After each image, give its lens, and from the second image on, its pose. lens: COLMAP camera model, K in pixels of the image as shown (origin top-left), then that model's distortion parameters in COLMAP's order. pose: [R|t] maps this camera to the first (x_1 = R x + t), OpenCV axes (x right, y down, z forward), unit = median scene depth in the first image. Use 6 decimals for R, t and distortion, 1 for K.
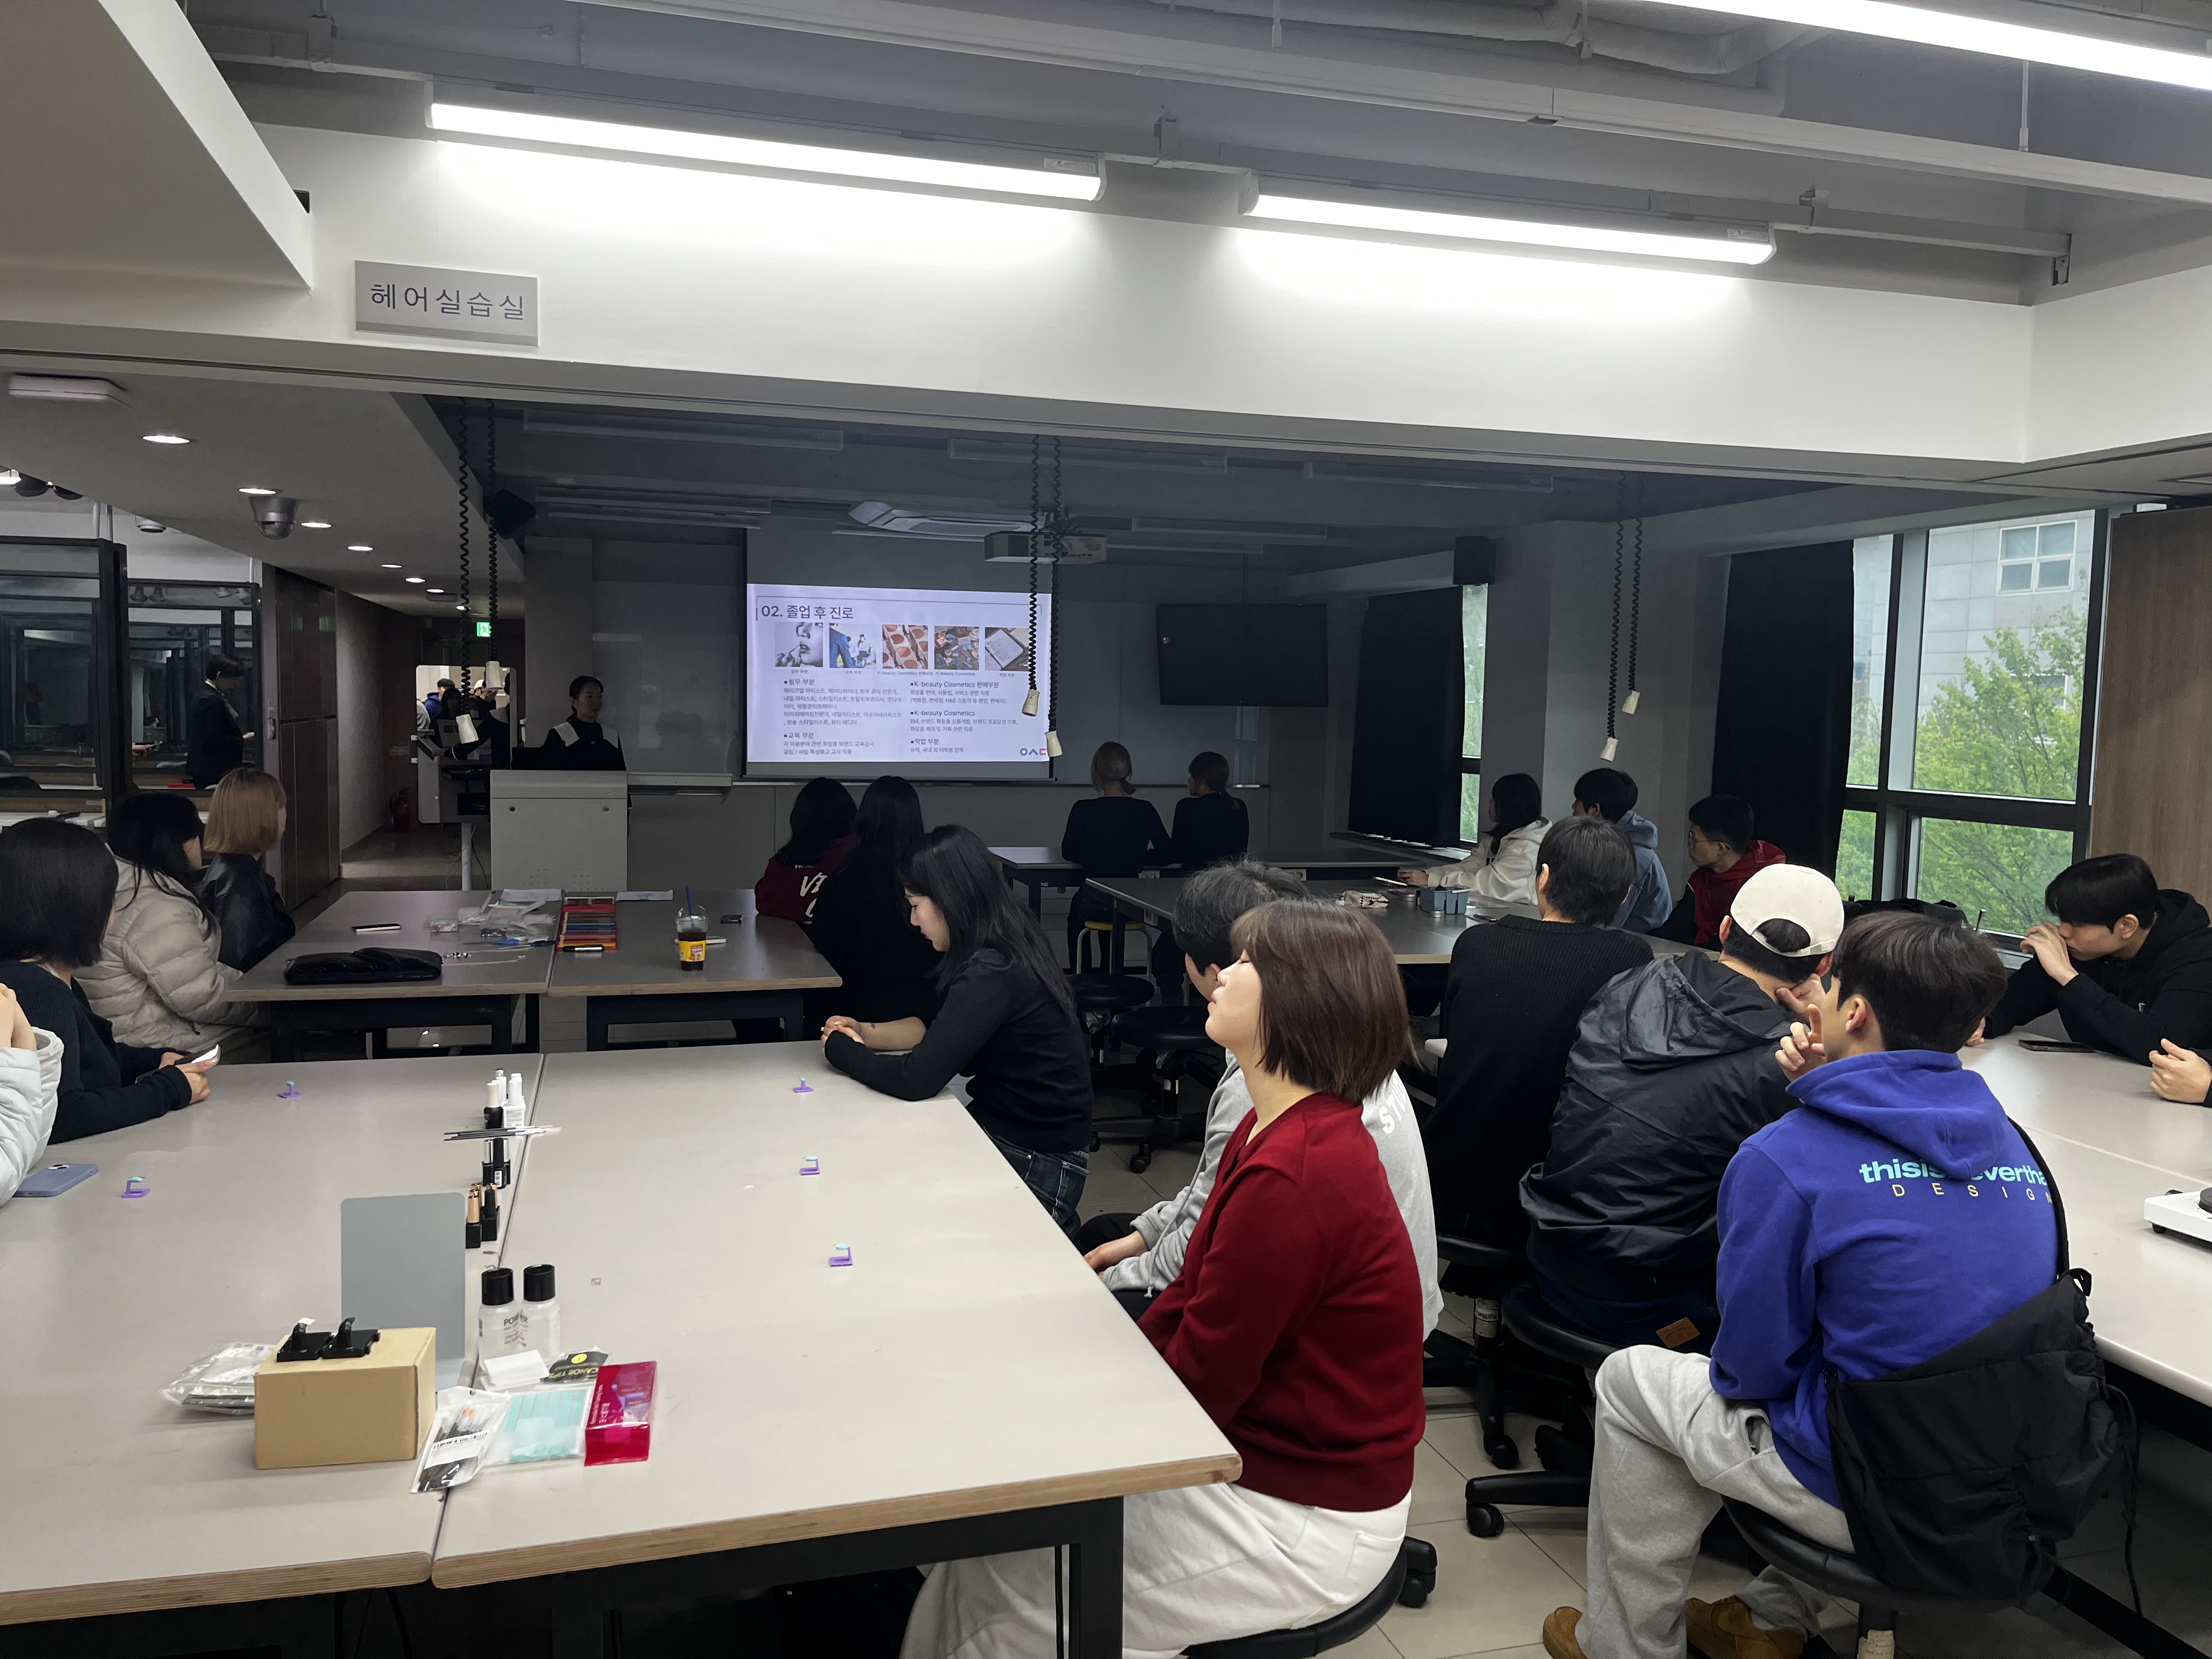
lens RADIAL K [[1693.5, 0, 1111.2], [0, 1693.5, 825.7], [0, 0, 1]] dist [0.036369, -0.018699]
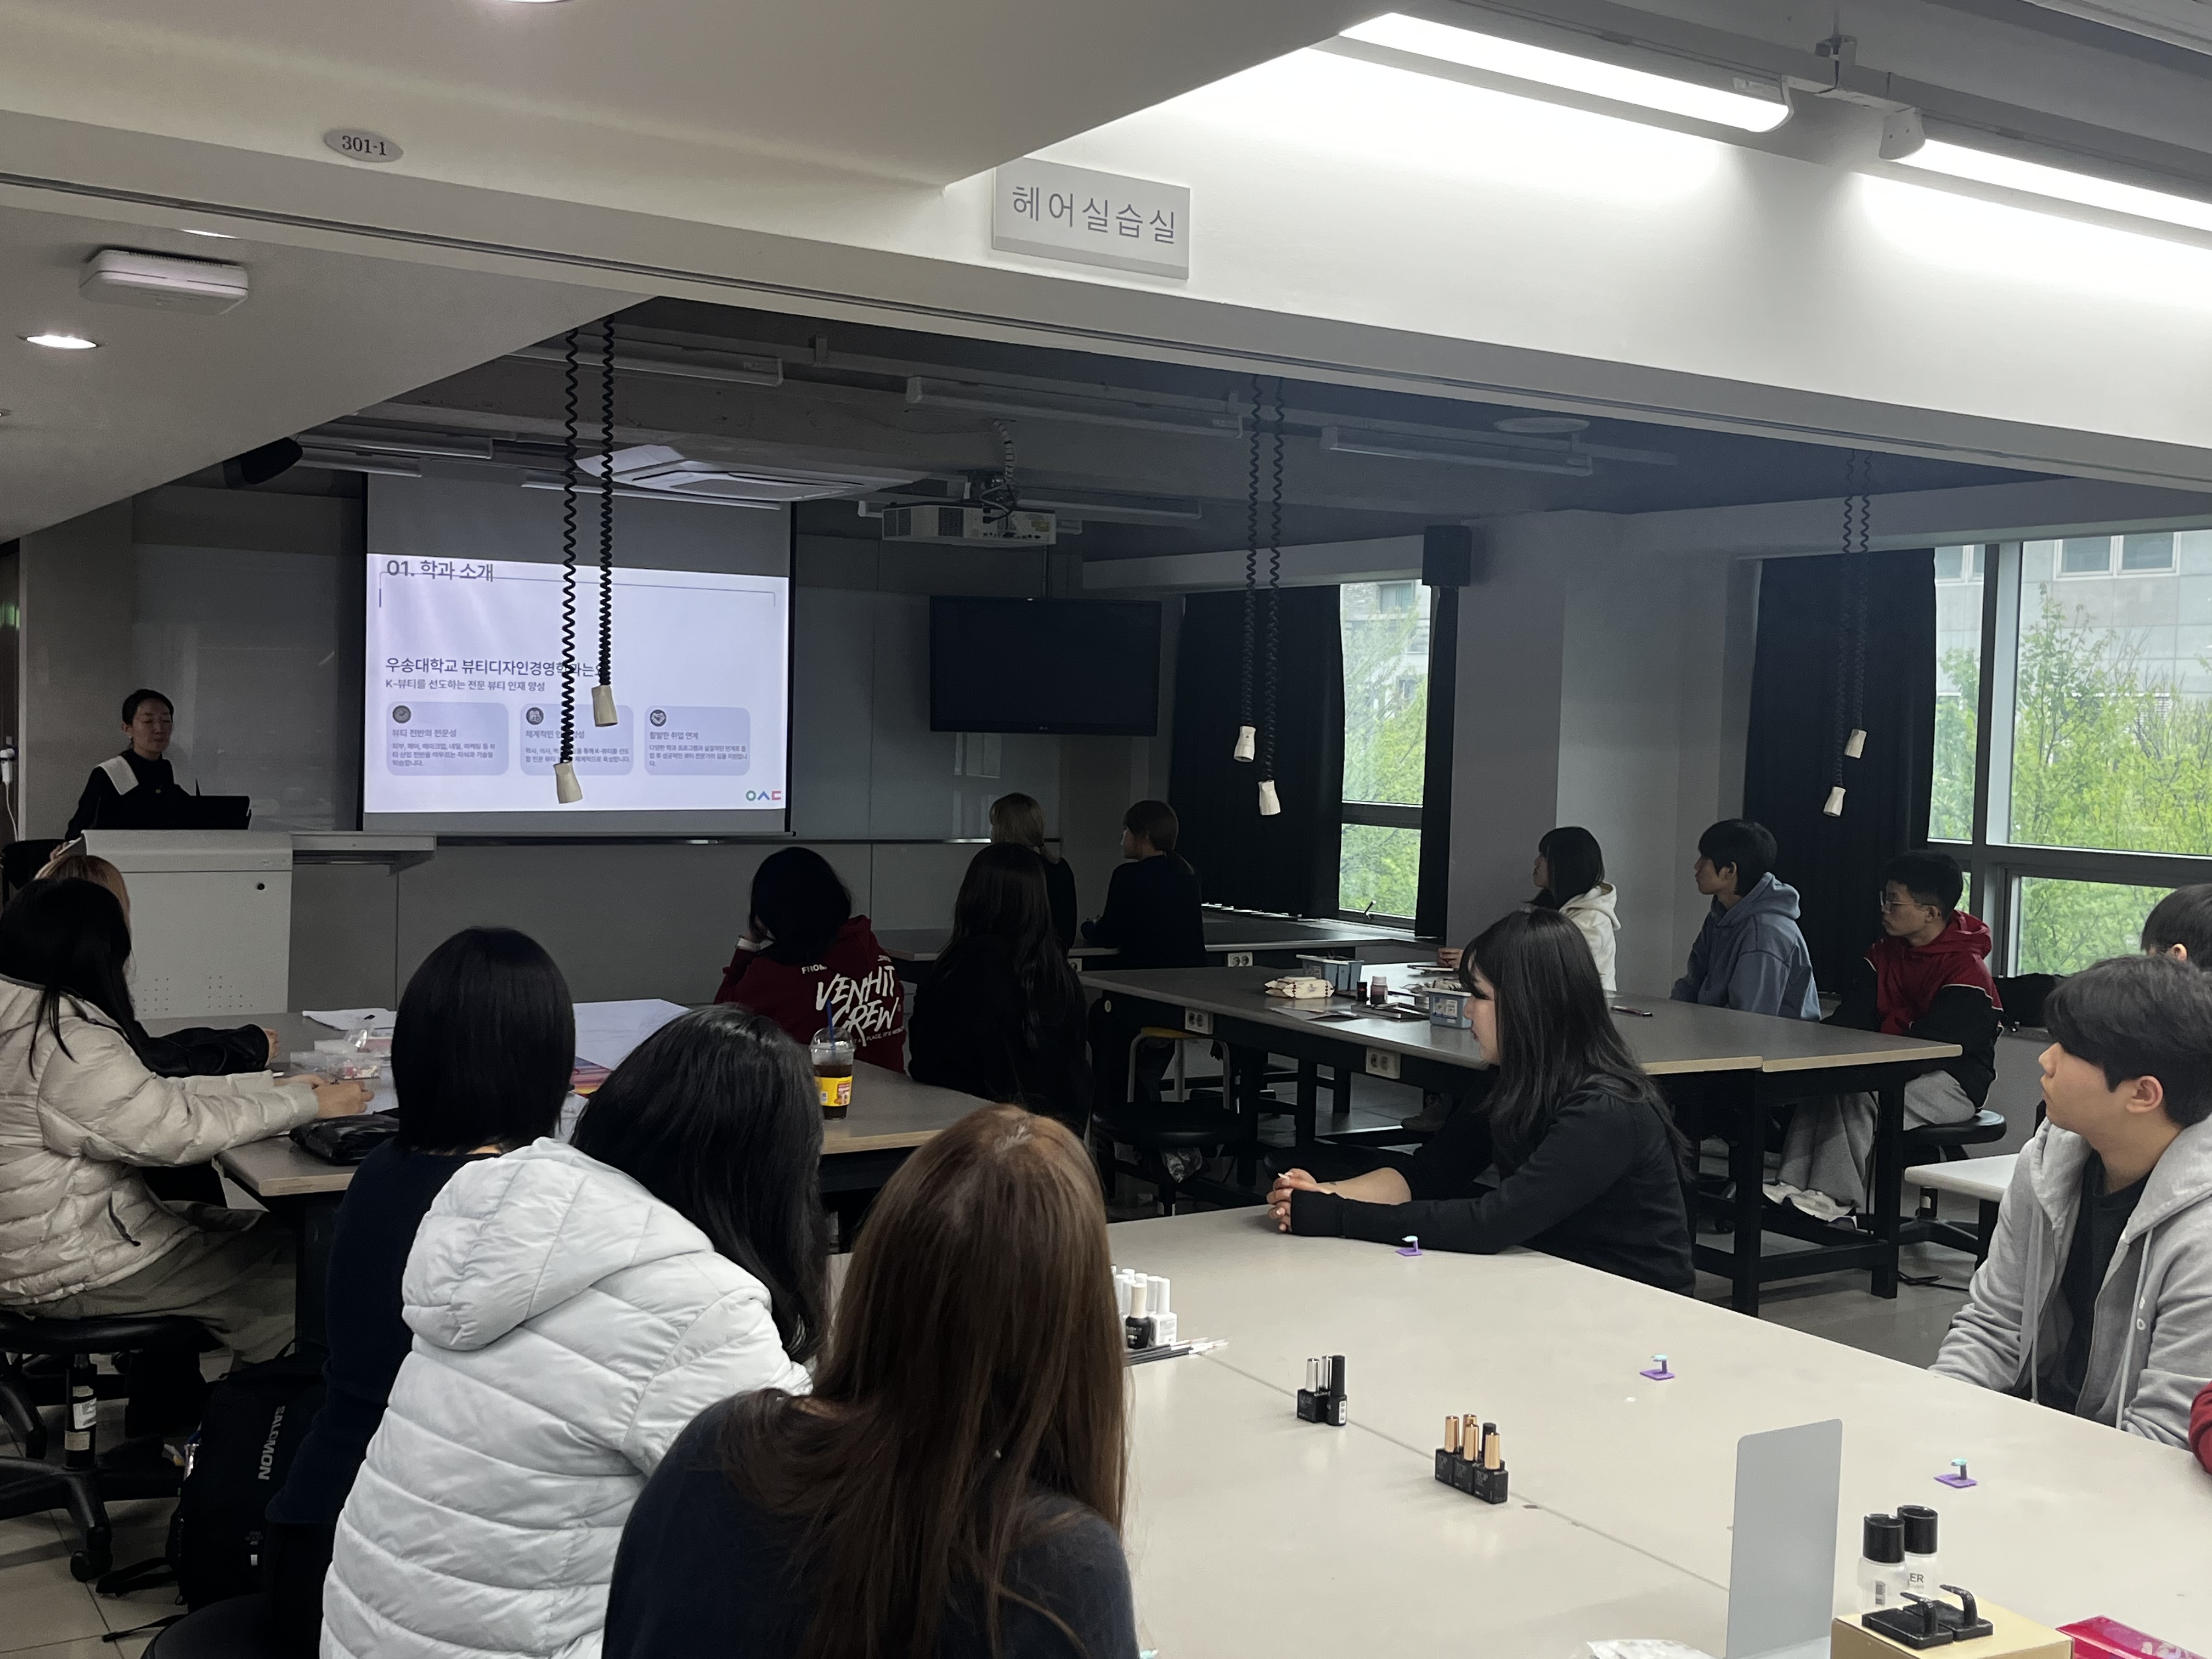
lens RADIAL K [[2315.4, 0, 1102.8], [0, 2315.4, 840.0], [0, 0, 1]] dist [0.035993, 0.000000]
pose [[0.955932, -0.008854, 0.293455, -0.301969], [0.014299, 0.999763, -0.016412, -0.010240], [-0.293240, 0.019885, 0.955832, 0.024285]]
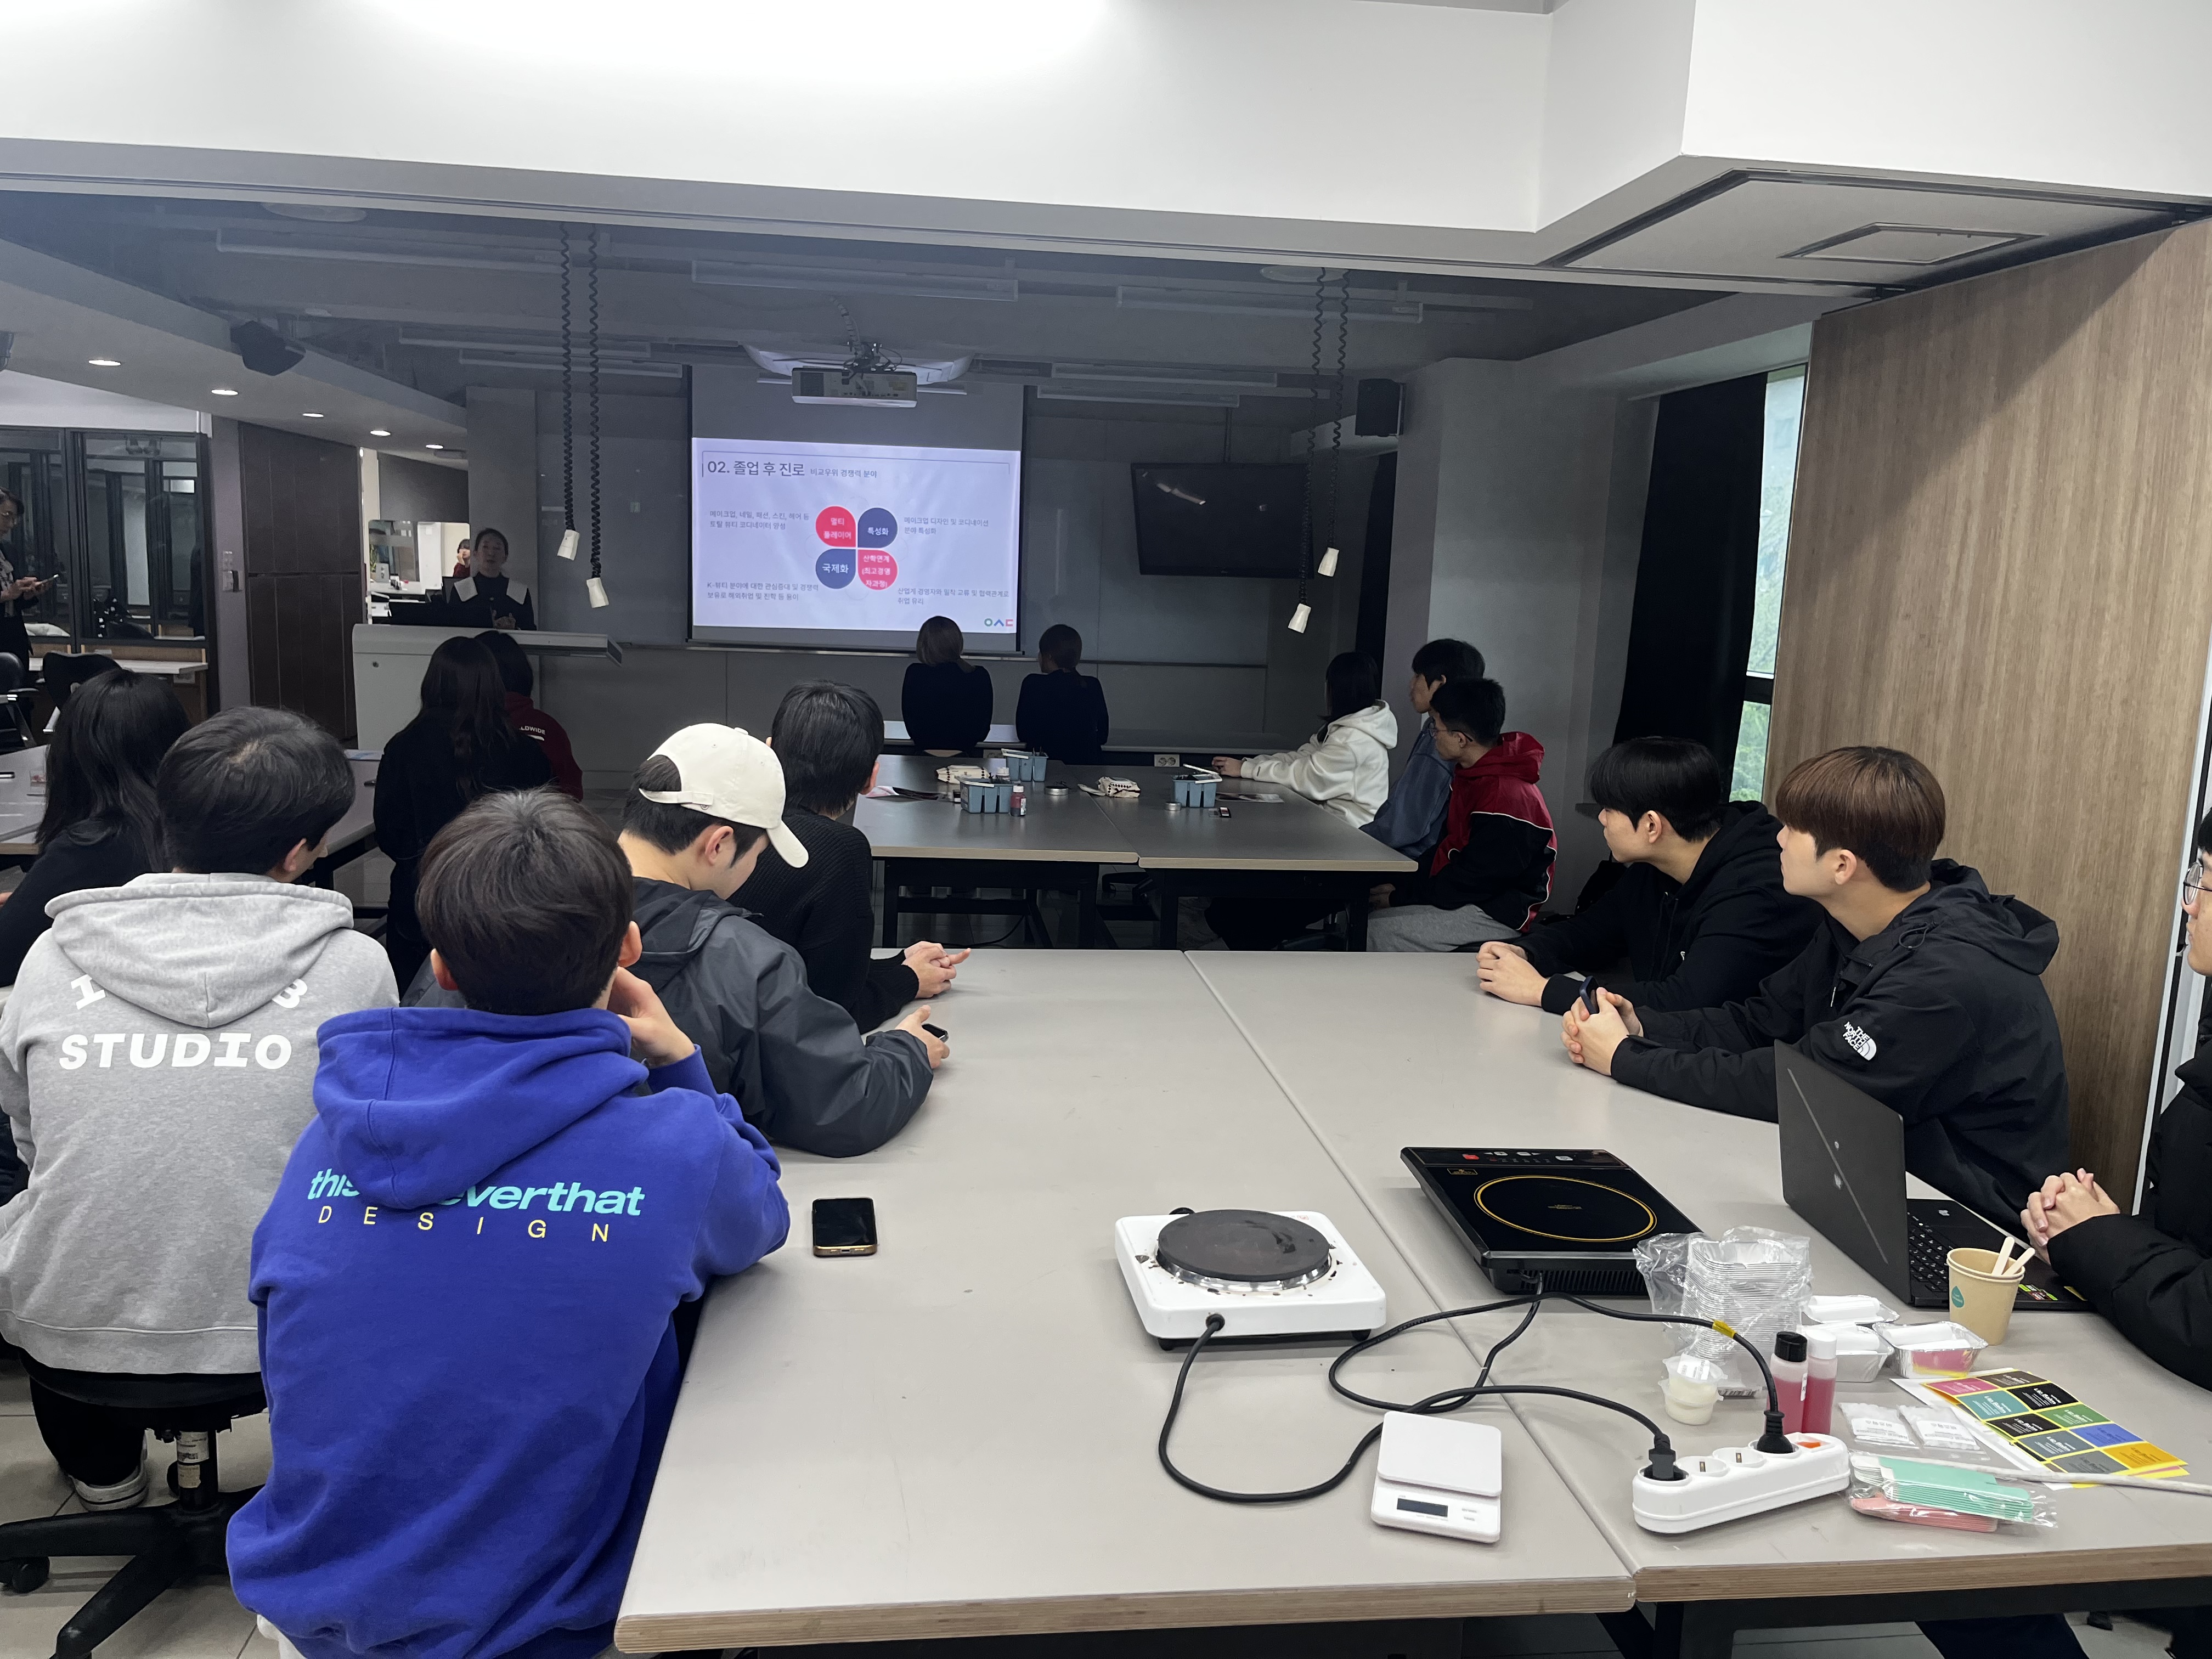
lens RADIAL K [[1693.5, 0, 1101.3], [0, 1693.5, 832.6], [0, 0, 1]] dist [0.036369, -0.018699]
pose [[0.985391, 0.041970, -0.165056, 0.262117], [-0.029850, 0.996719, 0.075234, 0.000421], [0.167672, -0.069208, 0.983411, 0.117800]]
